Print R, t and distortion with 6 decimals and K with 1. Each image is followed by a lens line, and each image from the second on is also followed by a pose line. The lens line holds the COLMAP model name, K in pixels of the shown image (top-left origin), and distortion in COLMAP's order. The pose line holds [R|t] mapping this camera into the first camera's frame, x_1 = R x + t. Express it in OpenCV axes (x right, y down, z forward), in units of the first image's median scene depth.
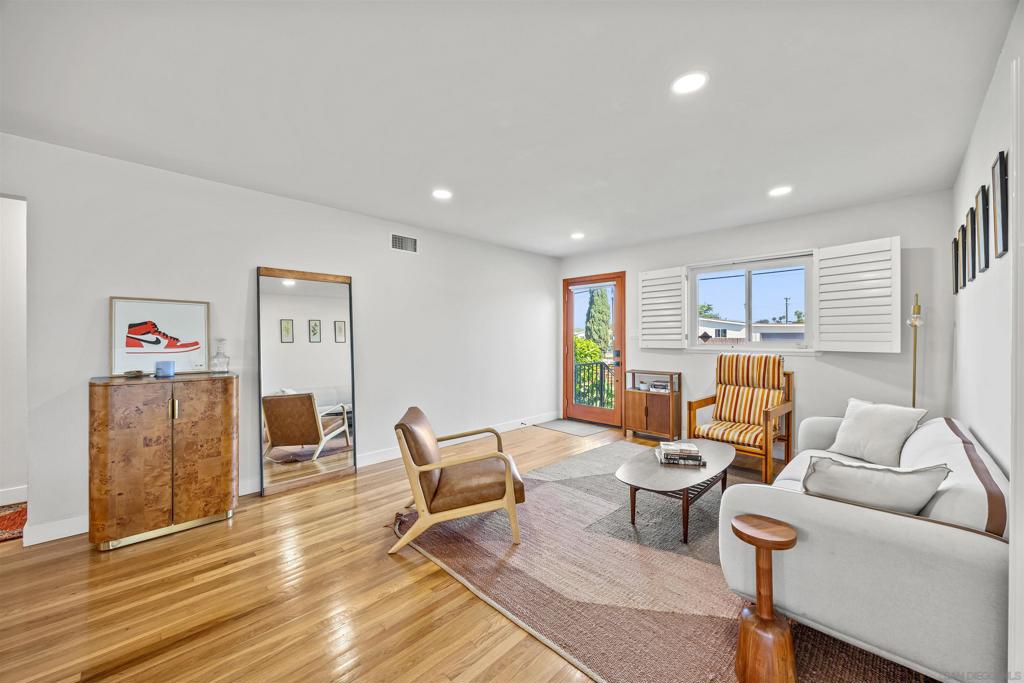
lens RADIAL K [[391.4, 0, 514.6], [0, 391.4, 337.7], [0, 0, 1]] dist [-0.002613, -0.000007]
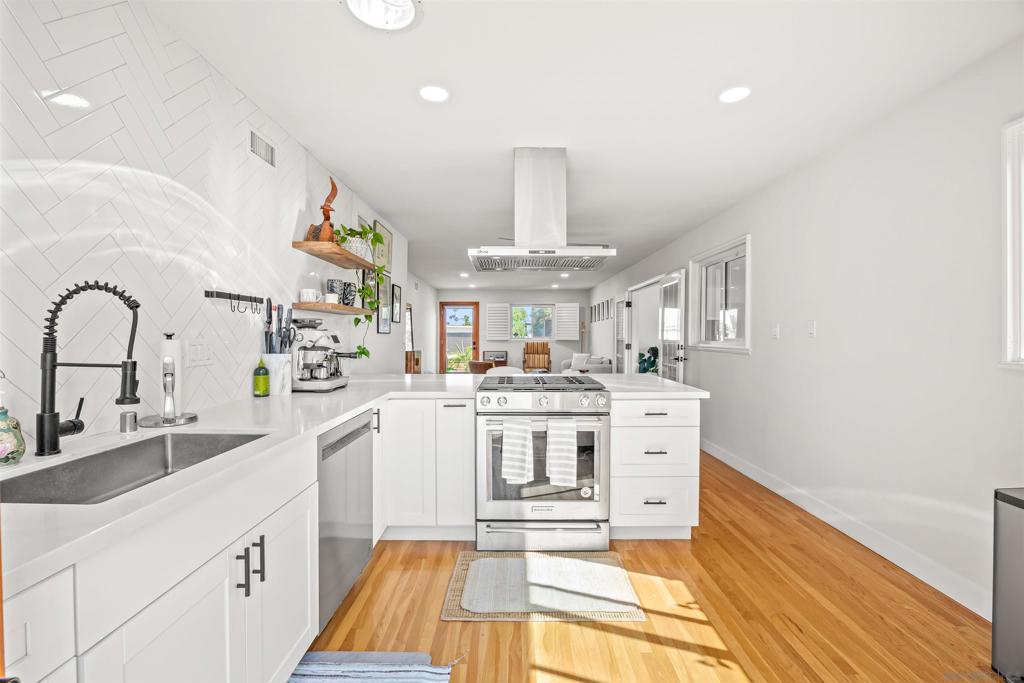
lens RADIAL K [[445.0, 0, 519.1], [0, 445.0, 342.4], [0, 0, 1]] dist [-0.011991, 0.000398]
pose [[0.693303, -0.008417, 0.720597, -1.669902], [-0.000422, 0.999927, 0.012086, 0.012585], [-0.720646, -0.008683, 0.693249, -0.988012]]
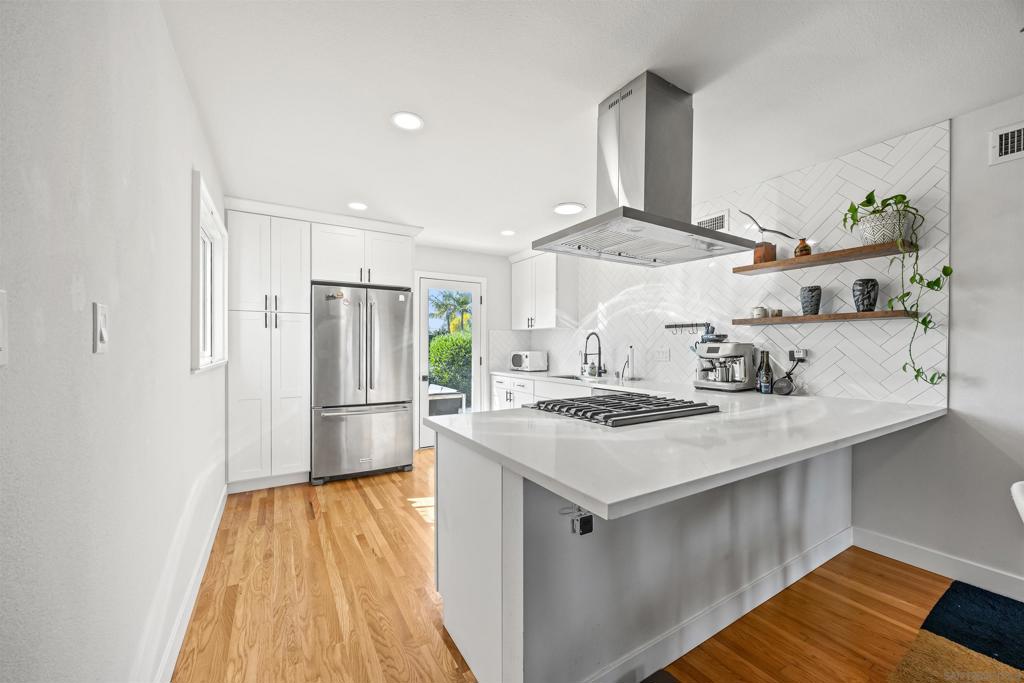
lens RADIAL K [[391.4, 0, 510.0], [0, 391.4, 346.5], [0, 0, 1]] dist [-0.002613, -0.000007]
pose [[-0.238748, 0.004505, -0.971071, -0.518863], [-0.002729, 0.999982, 0.005311, 0.005699], [0.971078, 0.003918, -0.238732, -0.501309]]
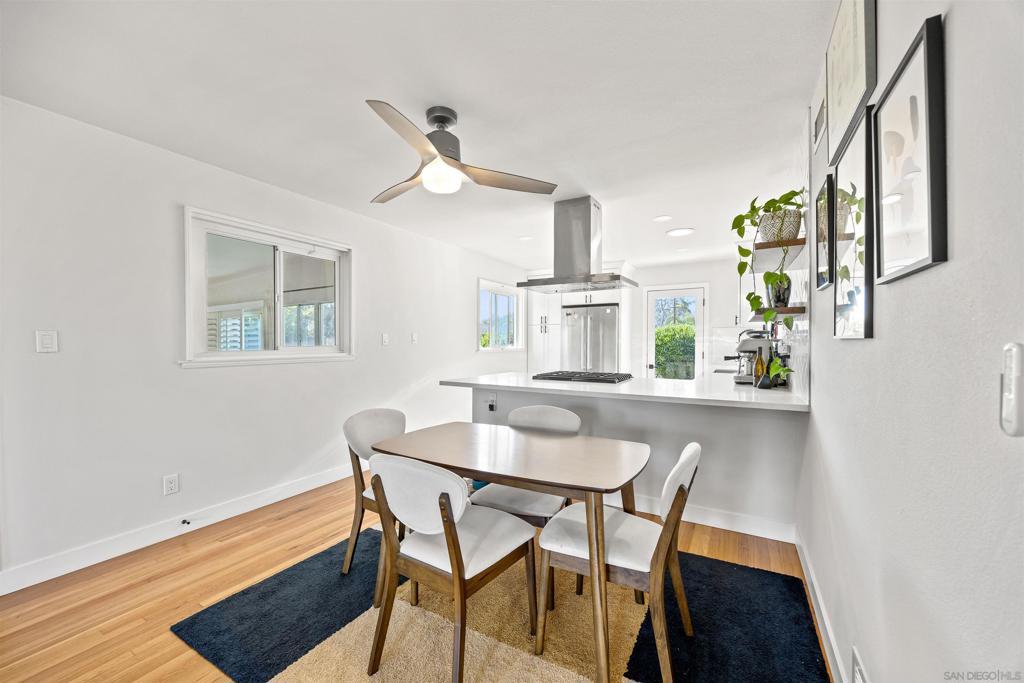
lens RADIAL K [[391.4, 0, 513.7], [0, 391.4, 347.0], [0, 0, 1]] dist [-0.002613, -0.000007]
pose [[-0.965183, 0.005390, -0.261519, -0.672764], [0.001450, 0.999883, 0.015255, 0.004784], [0.261570, 0.014344, -0.965078, 0.396077]]
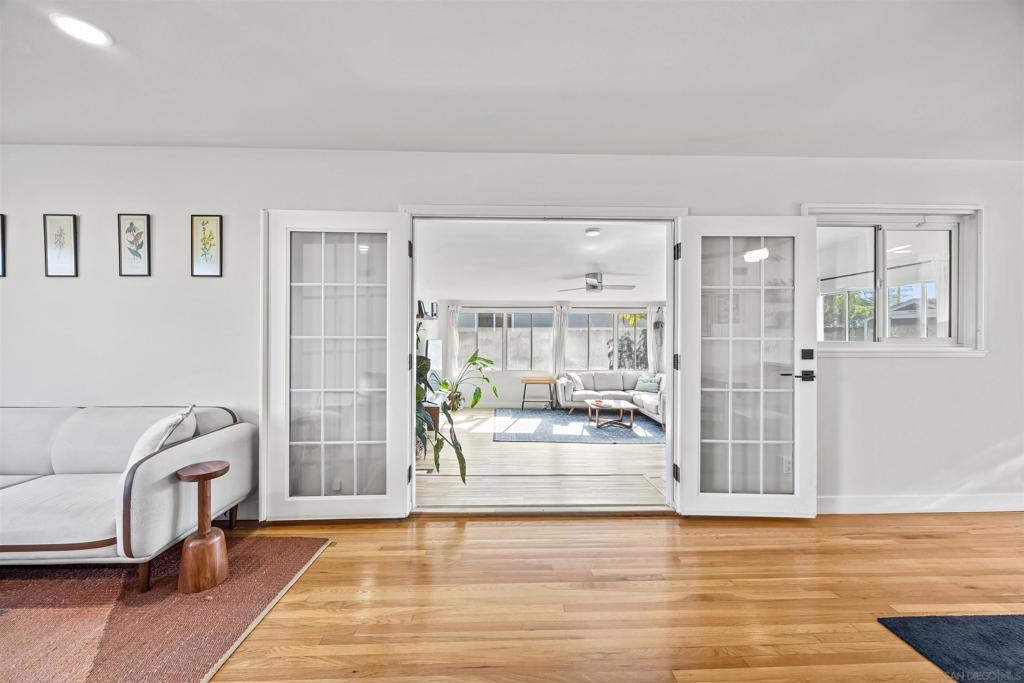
lens RADIAL K [[391.4, 0, 515.6], [0, 391.4, 334.9], [0, 0, 1]] dist [-0.002613, -0.000007]
pose [[-0.727155, -0.000698, 0.686473, -0.408154], [-0.000041, 1.000000, 0.000974, 0.009580], [-0.686473, 0.000680, -0.727155, 0.472076]]
